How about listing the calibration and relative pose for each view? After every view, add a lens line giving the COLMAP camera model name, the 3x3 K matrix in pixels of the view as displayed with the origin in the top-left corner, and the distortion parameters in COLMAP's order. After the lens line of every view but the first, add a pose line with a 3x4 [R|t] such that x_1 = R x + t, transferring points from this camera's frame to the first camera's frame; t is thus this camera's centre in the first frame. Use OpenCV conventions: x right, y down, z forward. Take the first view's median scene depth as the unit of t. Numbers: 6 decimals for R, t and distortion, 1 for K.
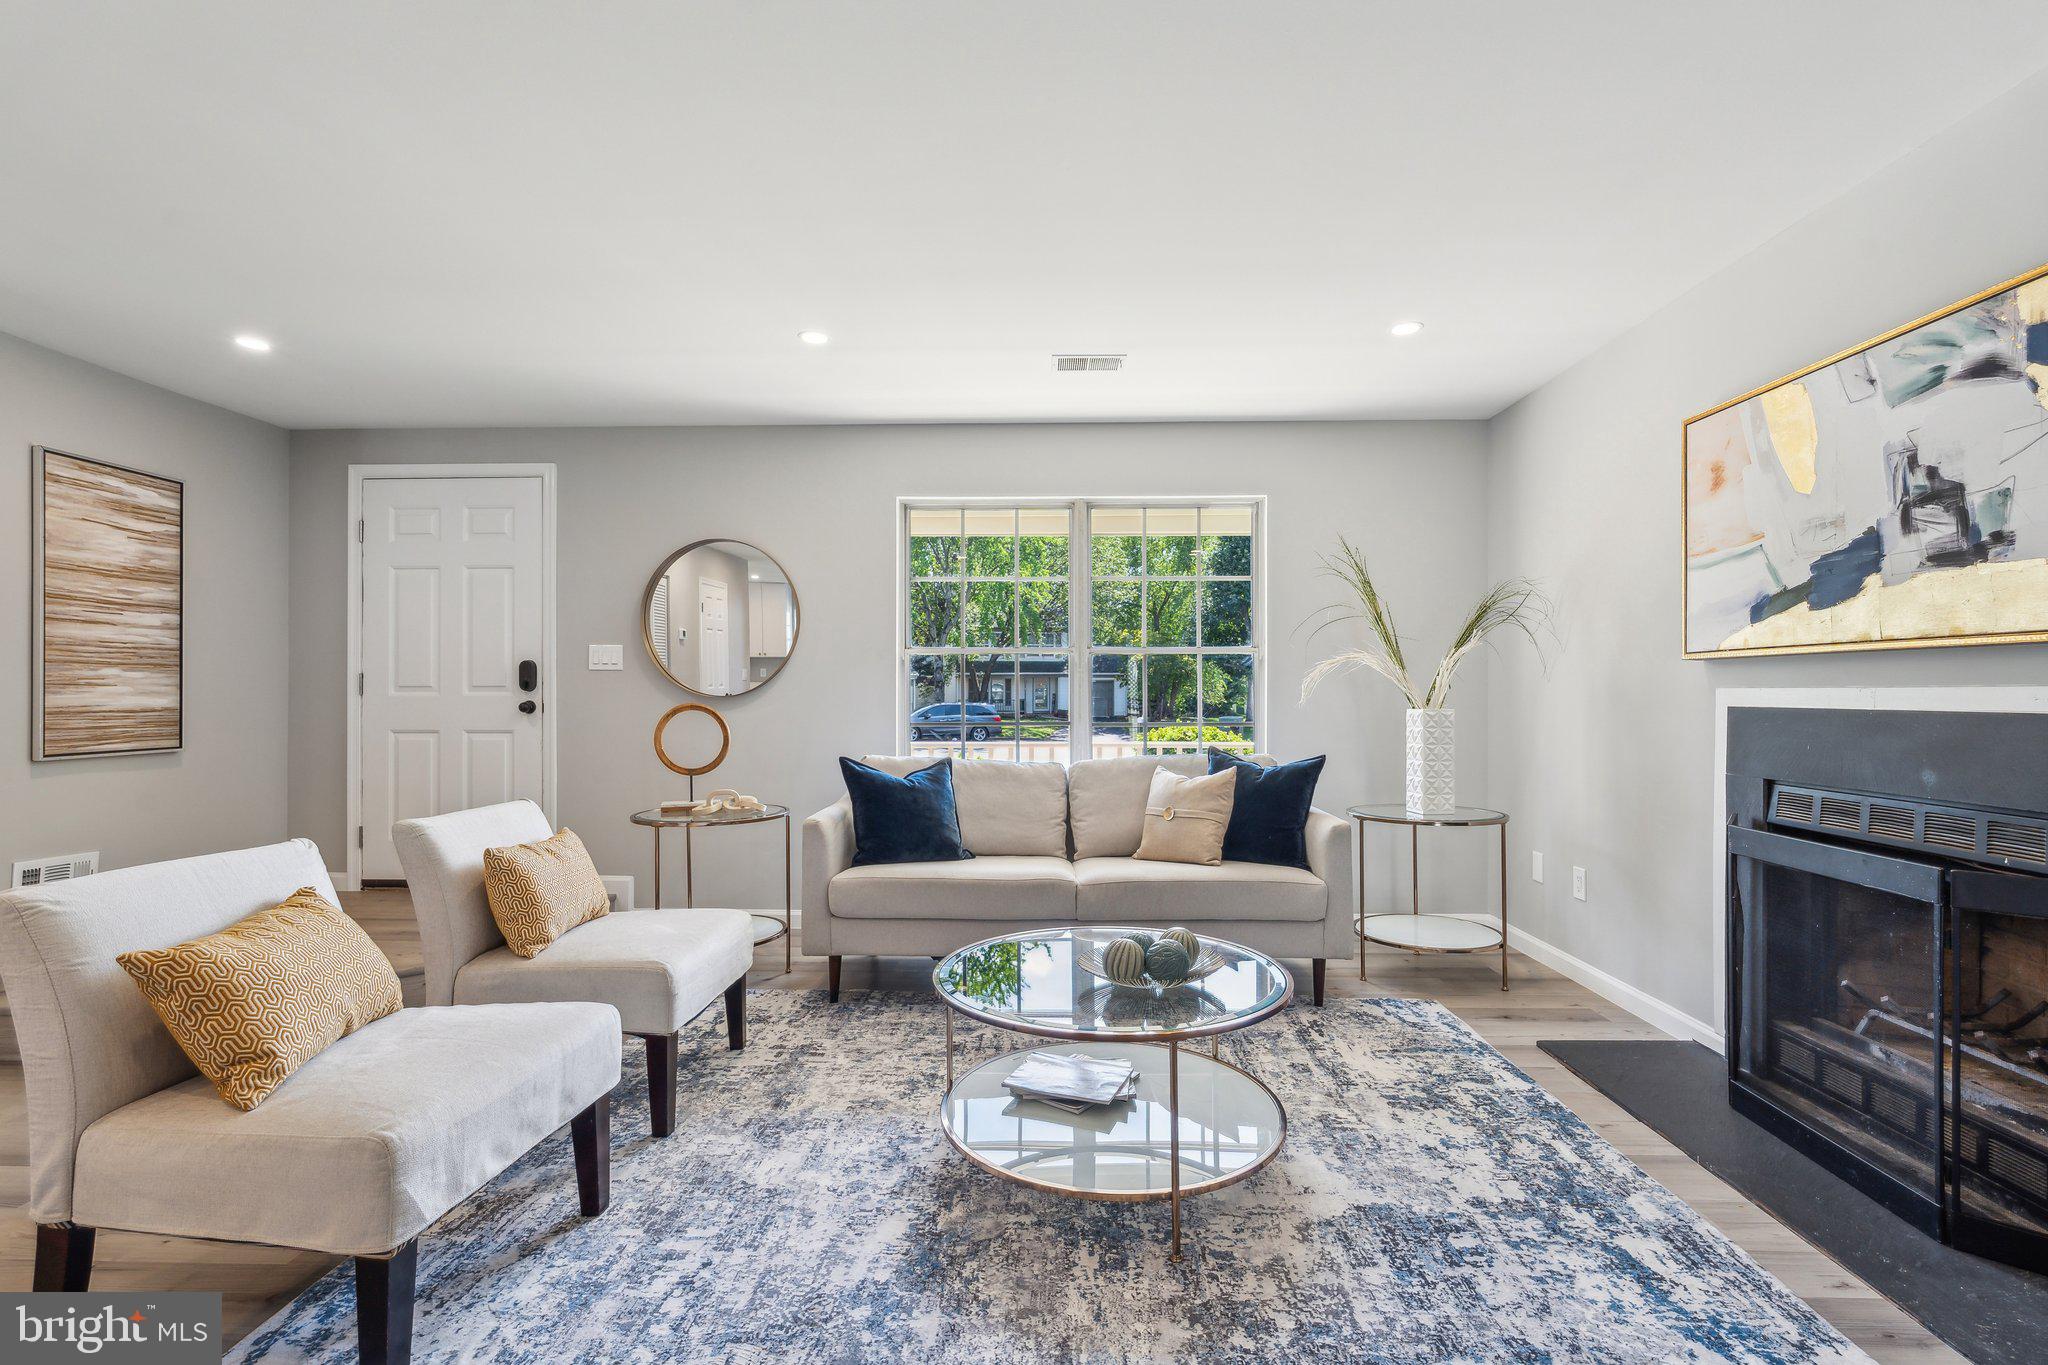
lens RADIAL K [[917.2, 0, 1029.4], [0, 917.2, 695.0], [0, 0, 1]] dist [-0.003911, 0.000197]
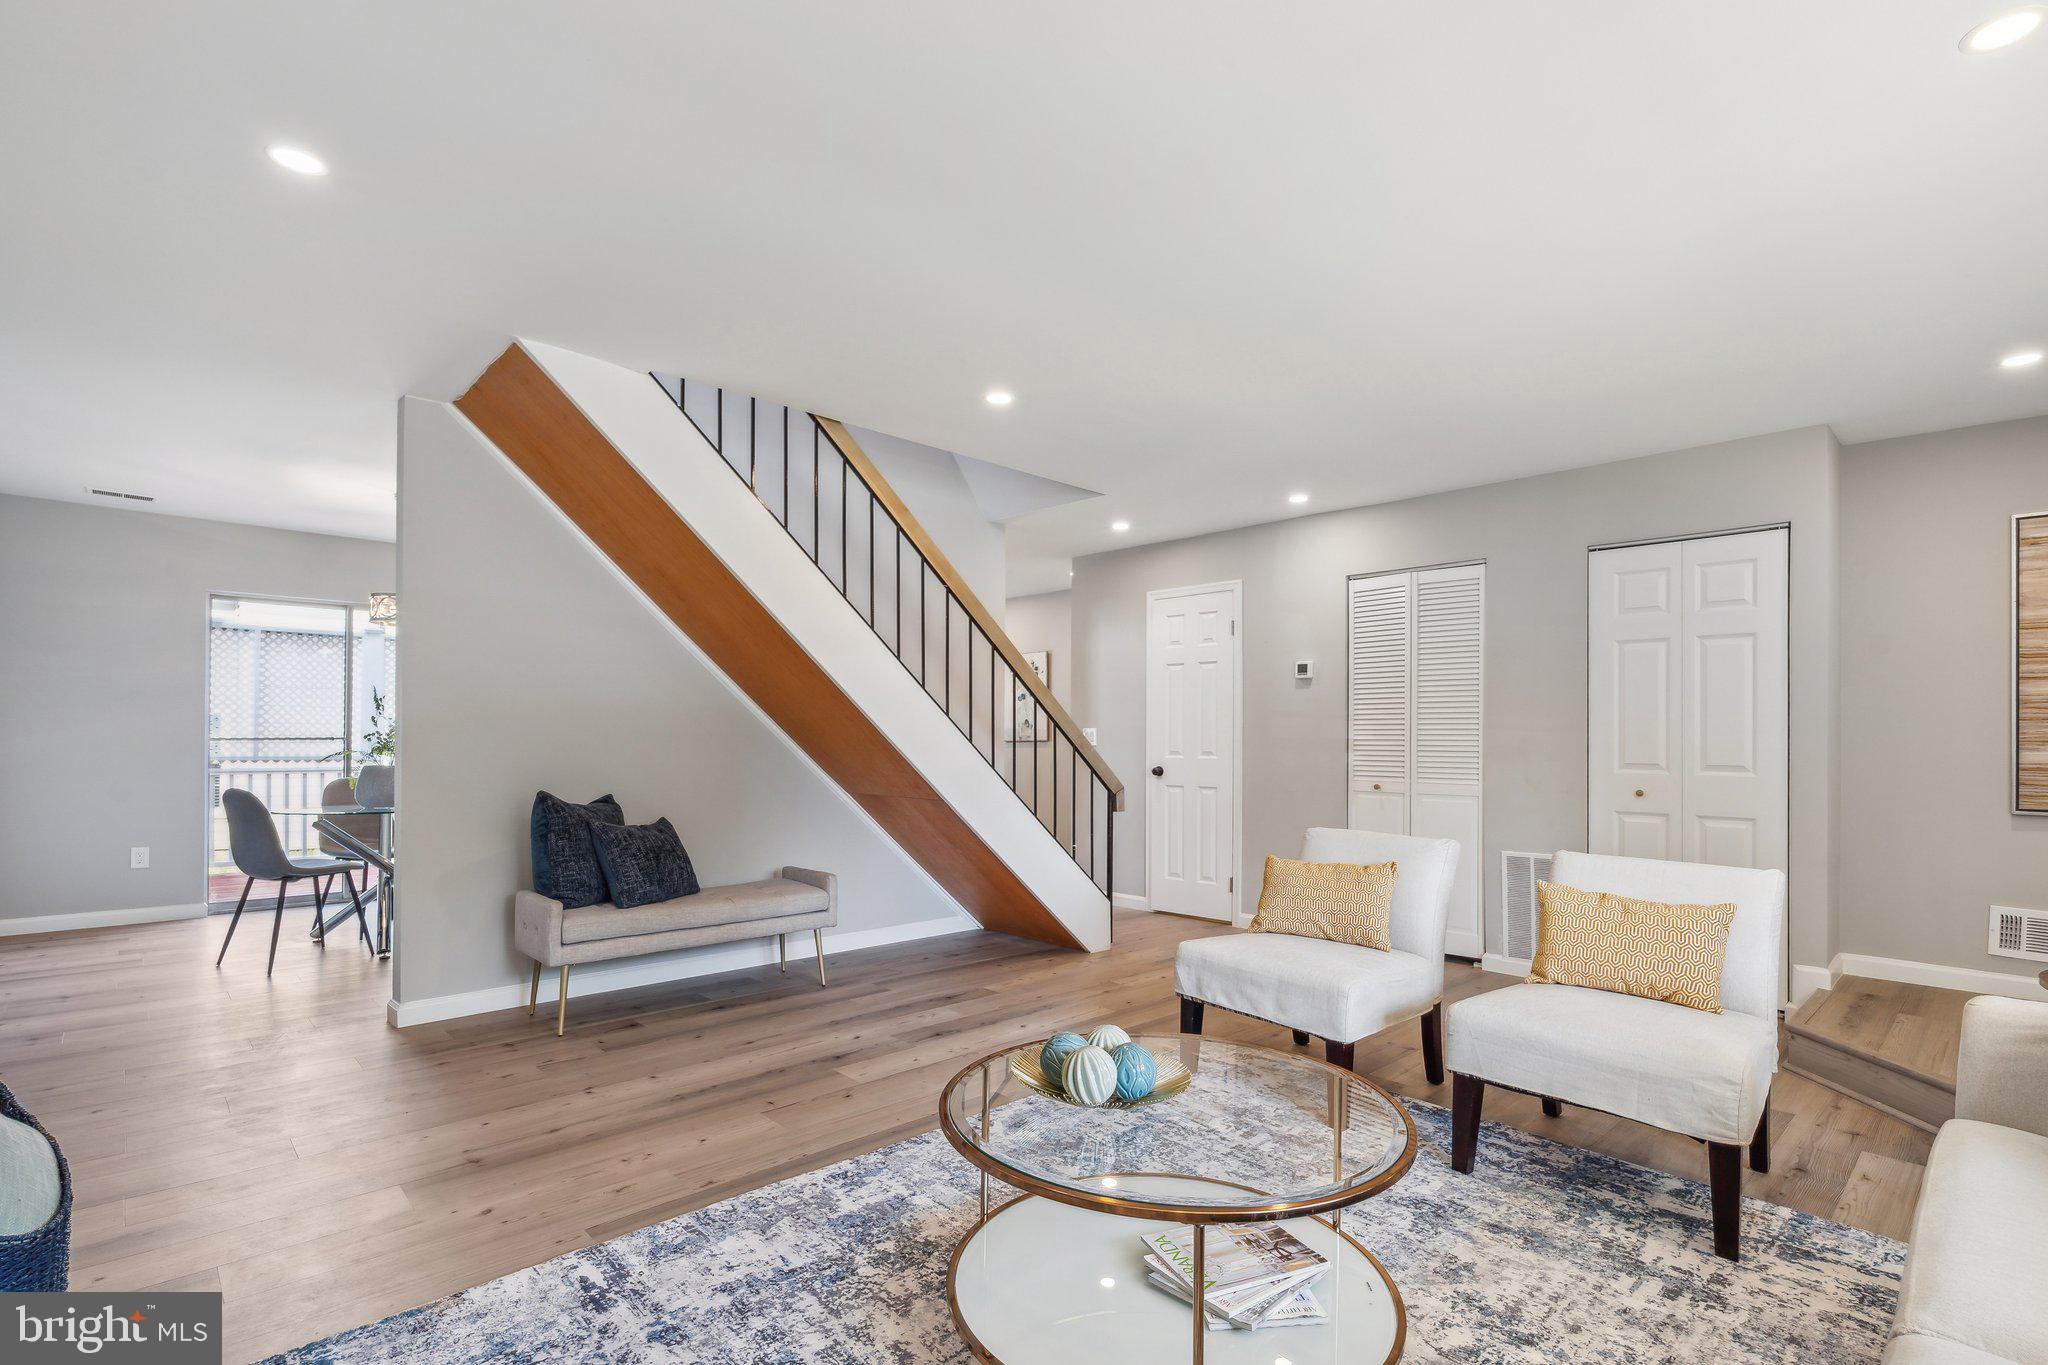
lens RADIAL K [[962.5, 0, 1048.0], [0, 962.5, 736.6], [0, 0, 1]] dist [-0.004400, -0.000349]
pose [[-0.696564, -0.010392, -0.717419, 0.698983], [-0.012071, 0.999923, -0.002764, -0.000906], [0.717393, 0.006734, -0.696636, 1.400822]]
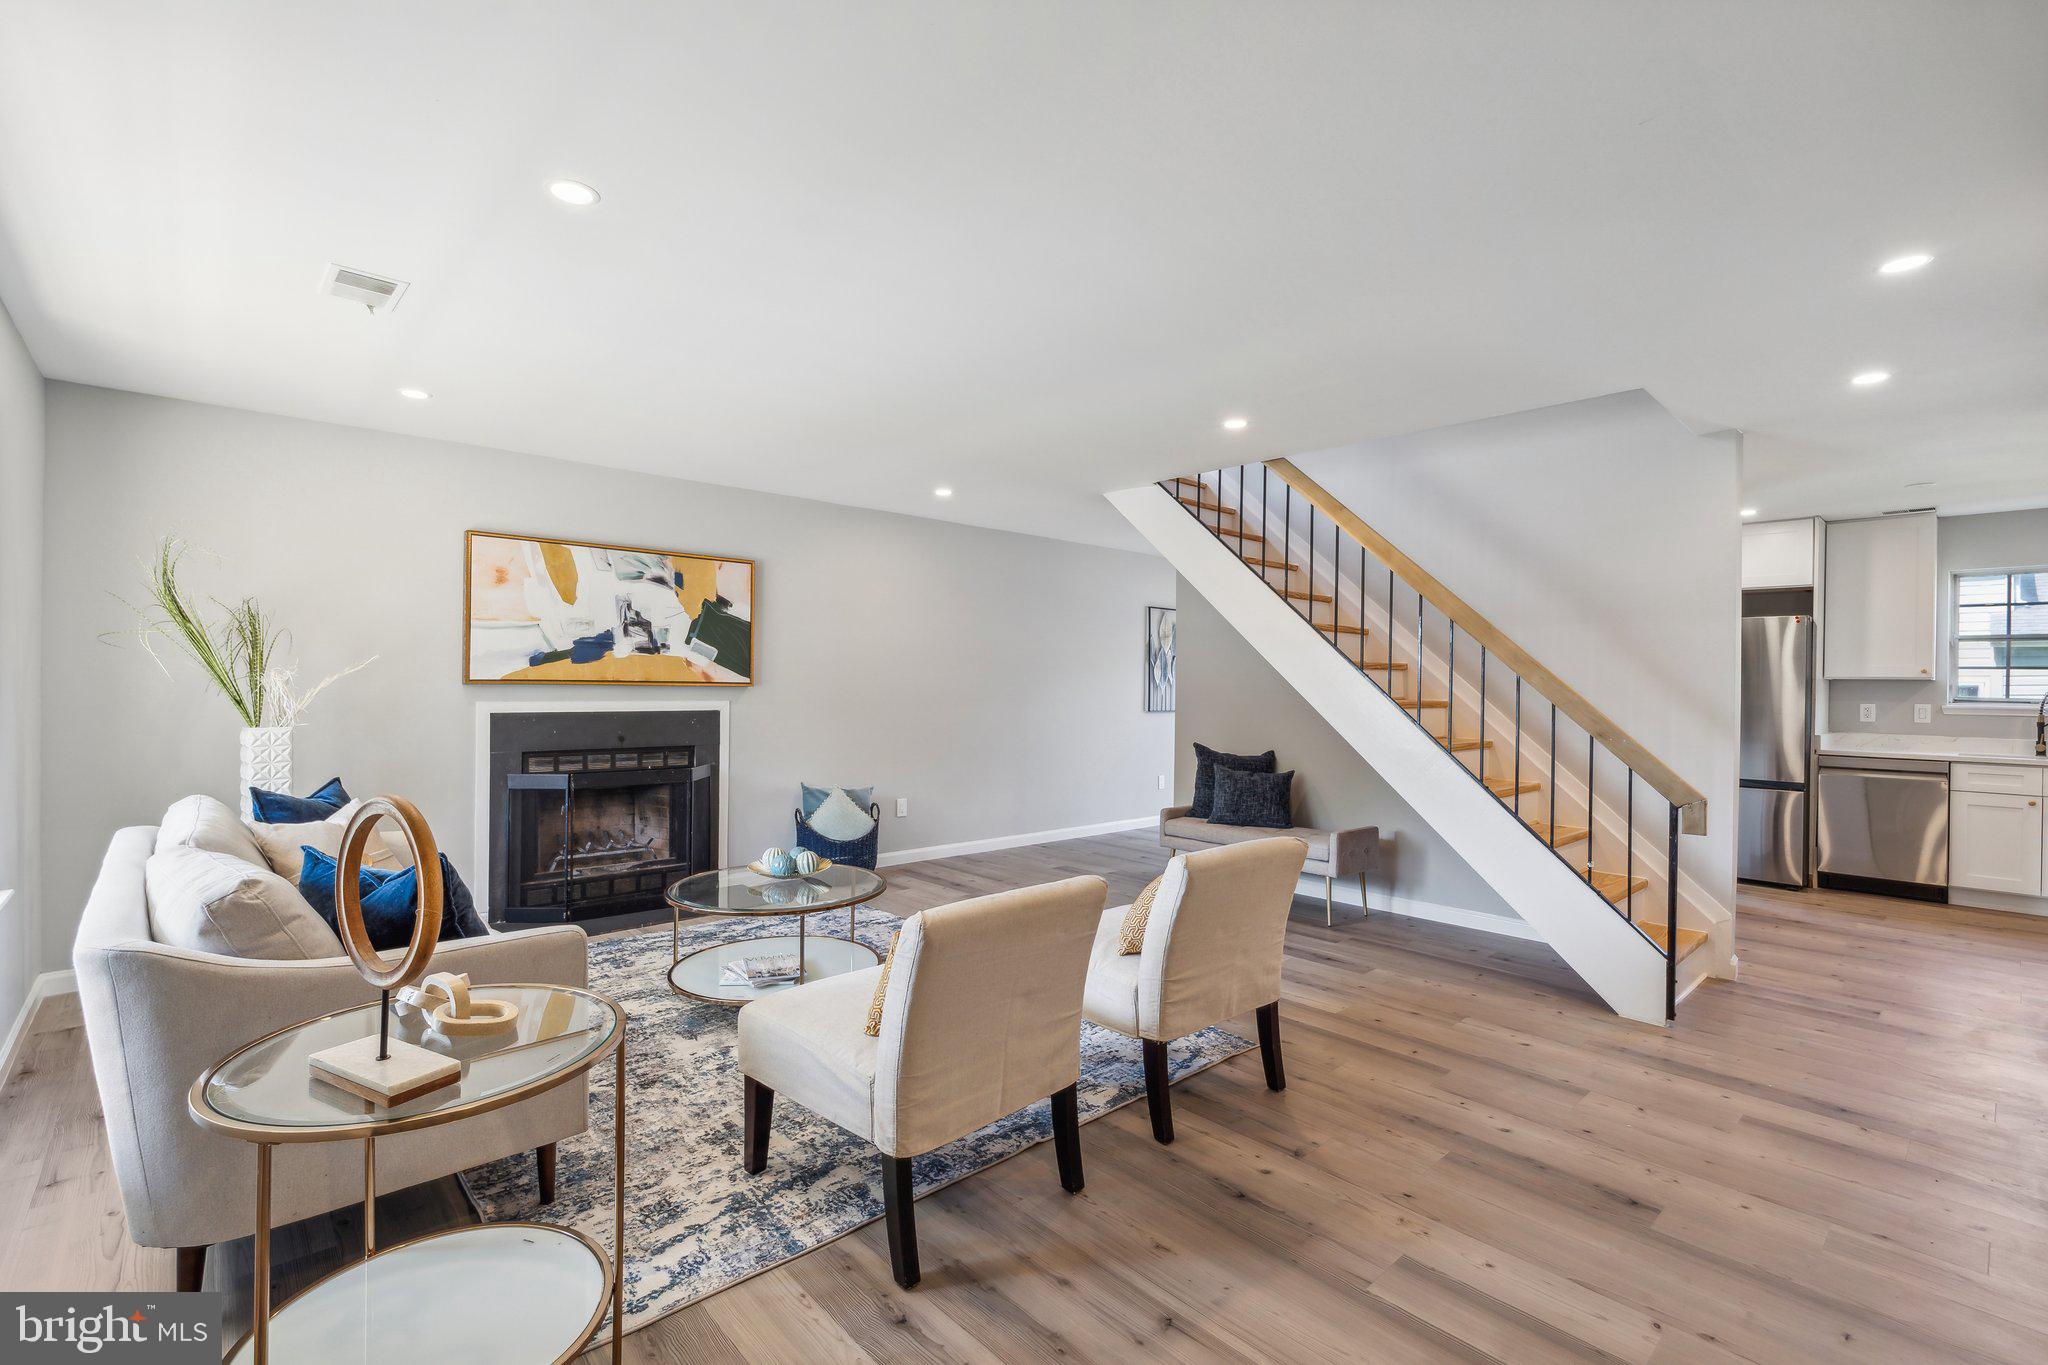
lens RADIAL K [[912.7, 0, 1032.0], [0, 912.7, 690.7], [0, 0, 1]] dist [-0.002057, 0.000220]
pose [[-0.701181, -0.016522, 0.712792, -1.317271], [-0.011423, 0.999863, 0.011940, -0.069177], [-0.712892, 0.000230, -0.701274, 1.724606]]
